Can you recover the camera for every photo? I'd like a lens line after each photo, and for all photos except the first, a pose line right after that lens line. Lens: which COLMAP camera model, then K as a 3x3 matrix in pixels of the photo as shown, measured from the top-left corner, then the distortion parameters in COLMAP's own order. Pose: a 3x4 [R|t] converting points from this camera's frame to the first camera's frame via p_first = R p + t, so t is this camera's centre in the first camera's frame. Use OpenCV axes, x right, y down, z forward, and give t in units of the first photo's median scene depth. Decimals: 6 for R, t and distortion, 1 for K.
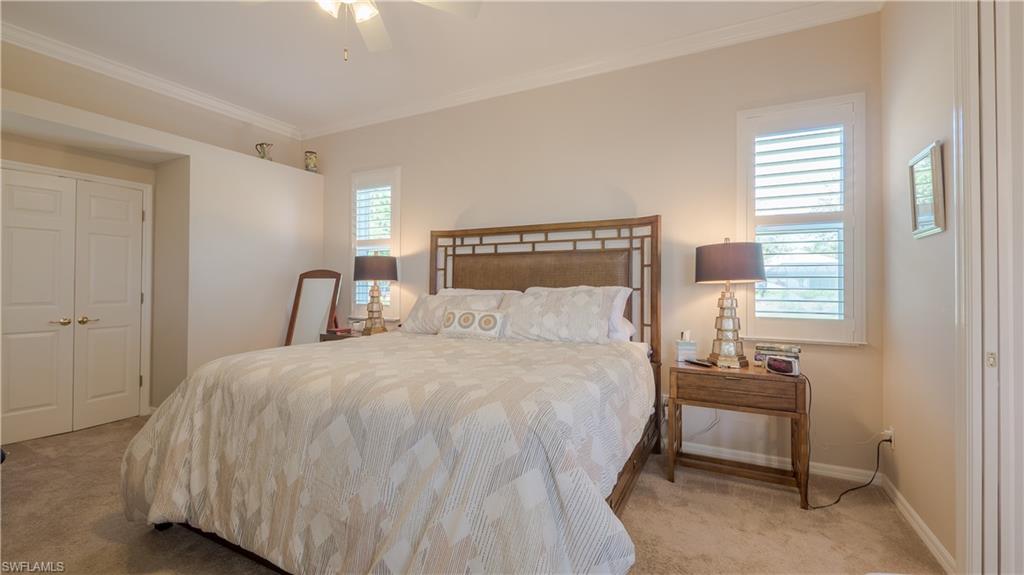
lens RADIAL K [[426.5, 0, 512.1], [0, 426.5, 283.7], [0, 0, 1]] dist [-0.007633, 0.000009]
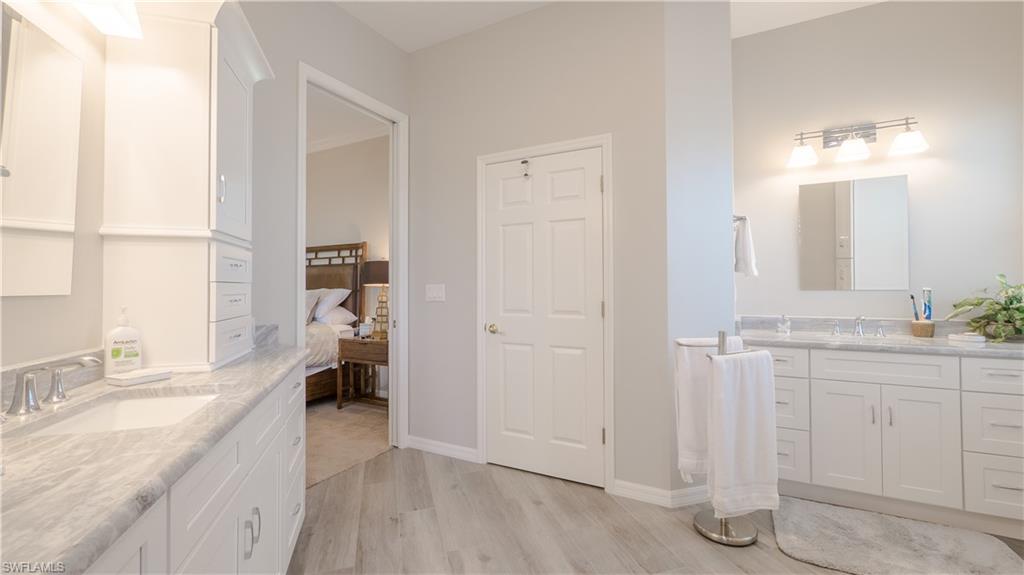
lens RADIAL K [[426.5, 0, 510.8], [0, 426.5, 285.7], [0, 0, 1]] dist [-0.007633, 0.000009]
pose [[0.999836, -0.006982, -0.016692, 0.795053], [0.006908, 0.999966, -0.004496, 0.005924], [0.016723, 0.004380, 0.999851, -0.457494]]
